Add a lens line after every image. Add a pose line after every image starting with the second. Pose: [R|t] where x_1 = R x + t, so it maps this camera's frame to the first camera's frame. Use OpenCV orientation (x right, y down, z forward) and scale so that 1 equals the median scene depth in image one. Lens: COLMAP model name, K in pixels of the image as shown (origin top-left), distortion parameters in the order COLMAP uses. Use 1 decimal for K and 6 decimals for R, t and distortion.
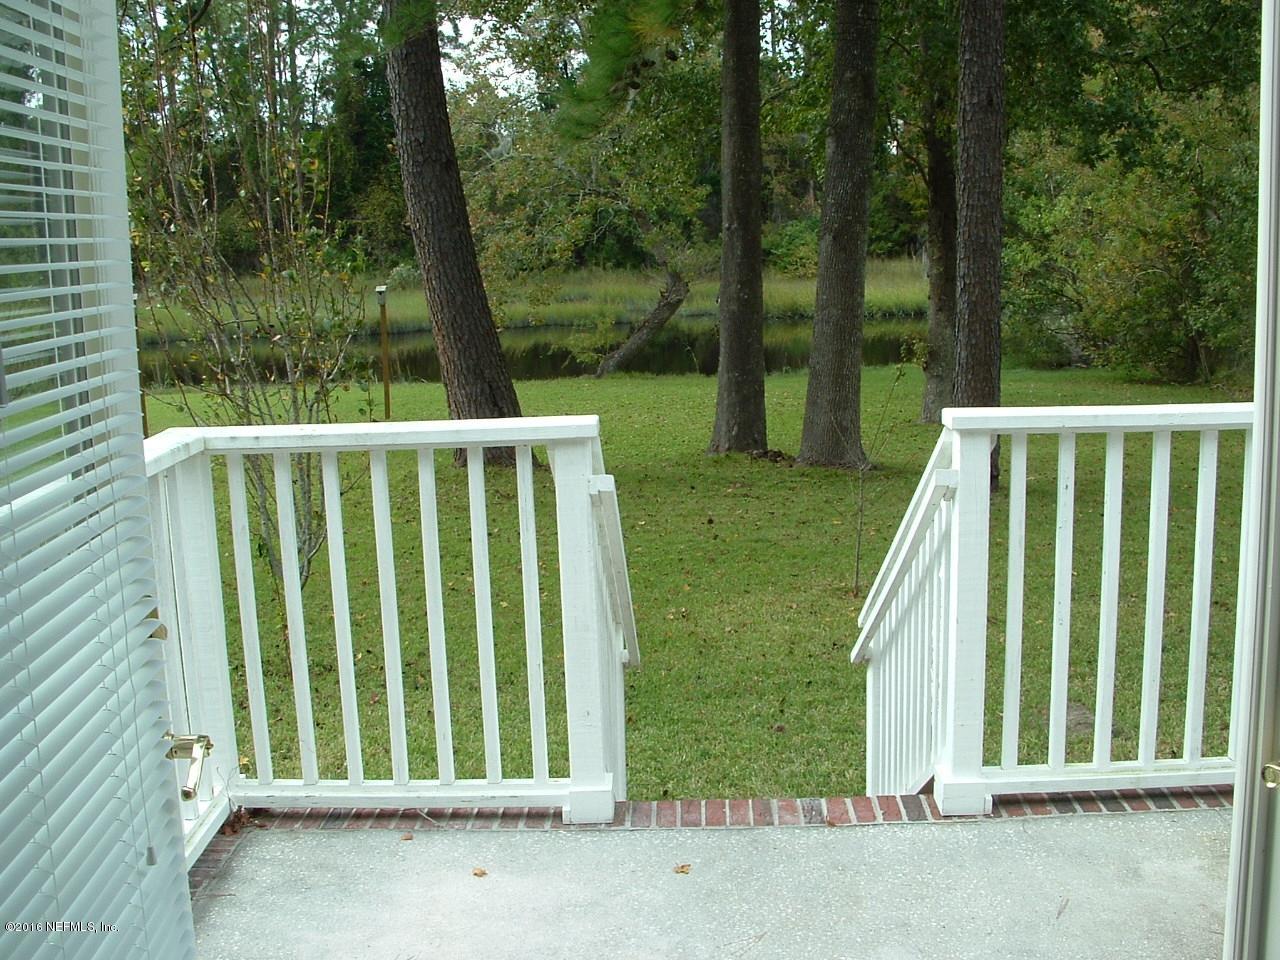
lens RADIAL K [[1508.6, 0, 656.3], [0, 1508.6, 483.8], [0, 0, 1]] dist [-0.259284, 0.322381]
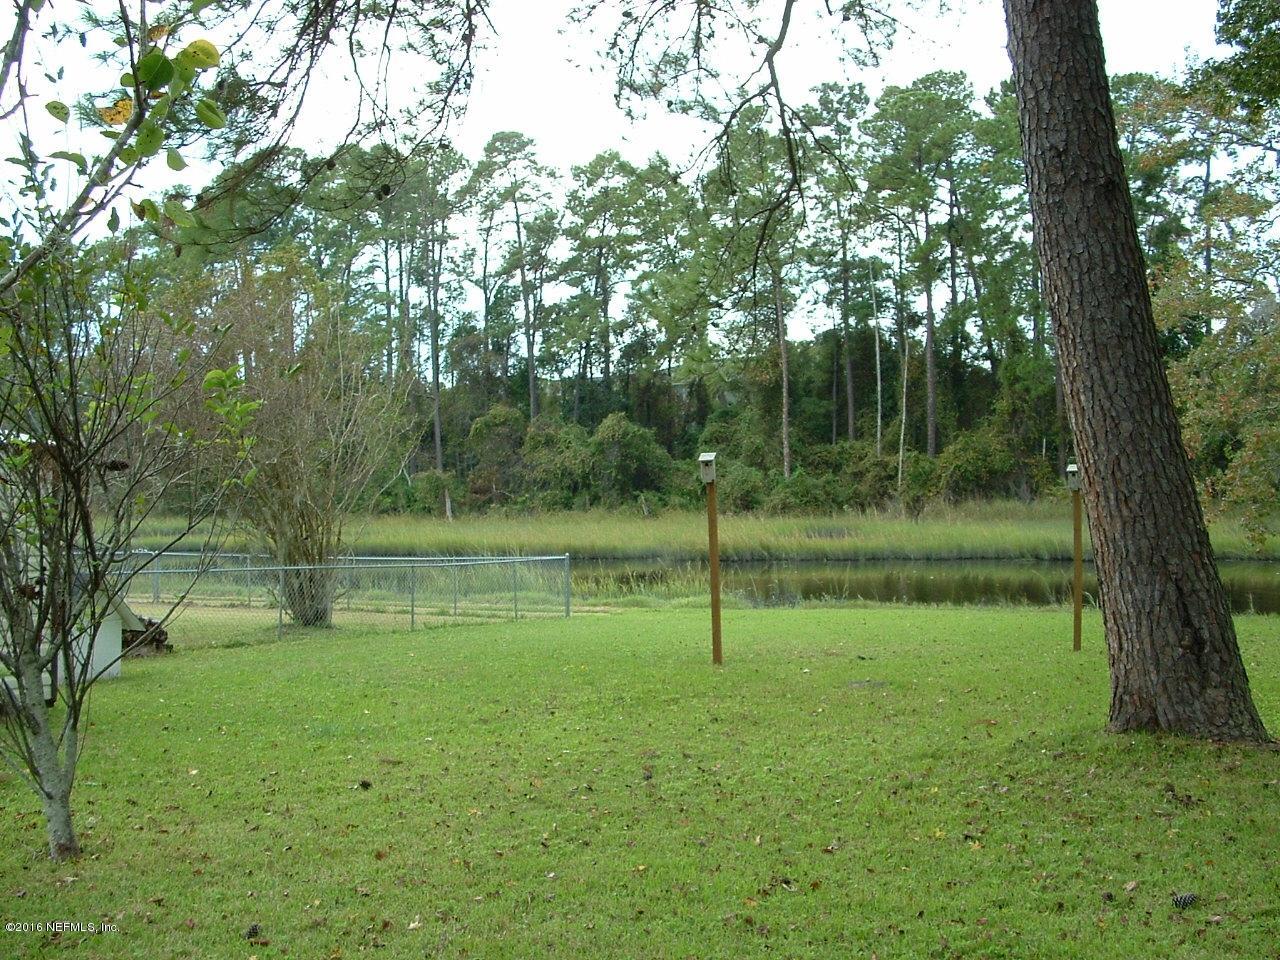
lens RADIAL K [[1508.6, 0, 656.3], [0, 1508.6, 483.8], [0, 0, 1]] dist [-0.259284, 0.322381]
pose [[0.870384, 0.013758, -0.492182, -0.014243], [-0.091851, 0.986599, -0.134852, -0.013207], [0.483731, 0.162580, 0.859984, 0.443043]]
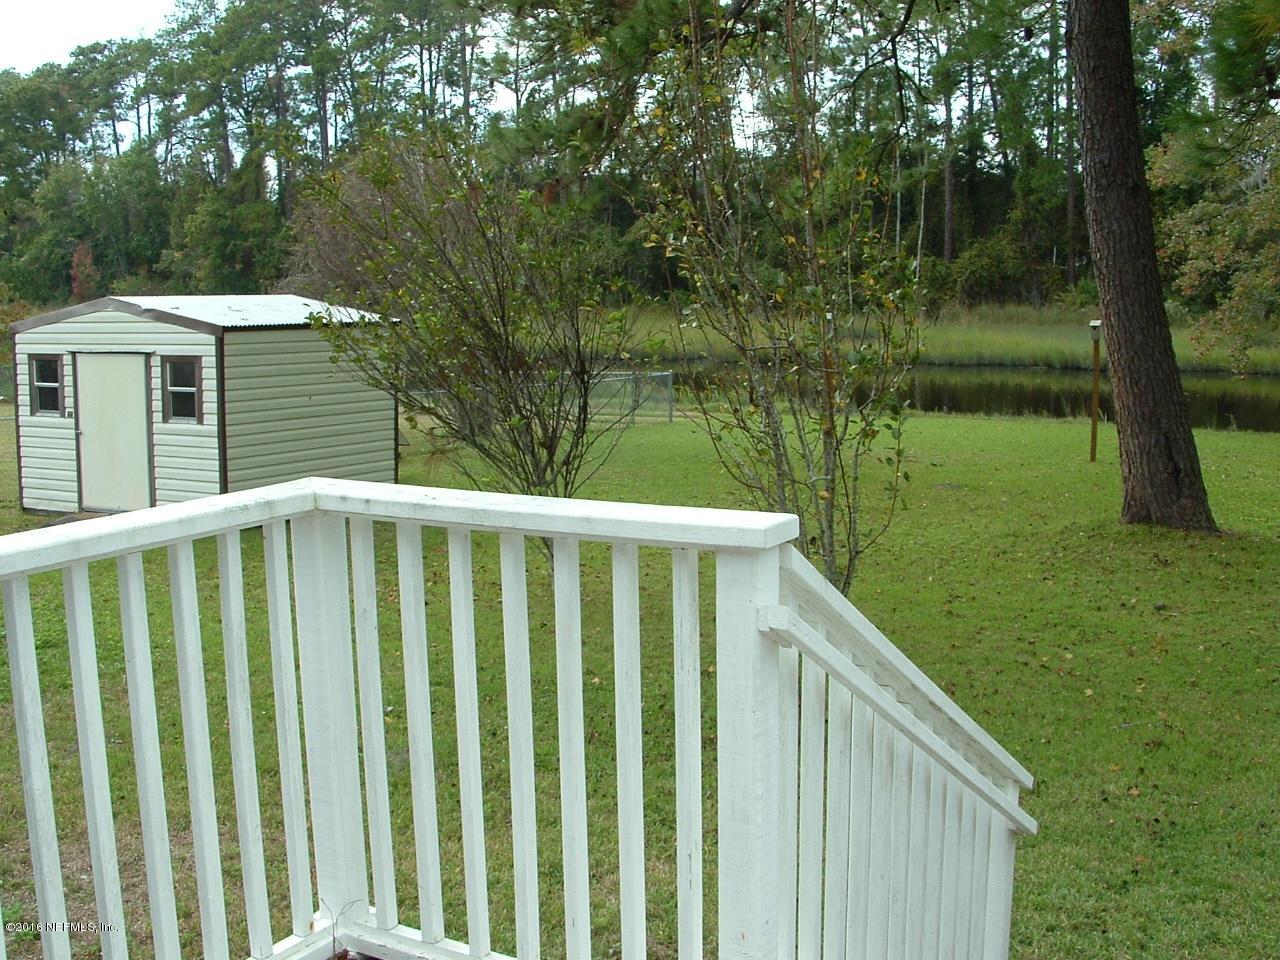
lens RADIAL K [[1508.6, 0, 656.3], [0, 1508.6, 483.8], [0, 0, 1]] dist [-0.259284, 0.322381]
pose [[0.869897, 0.089081, -0.485122, 0.052779], [-0.098270, 0.995138, 0.006521, -0.013003], [0.483344, 0.042001, 0.874422, 0.083146]]
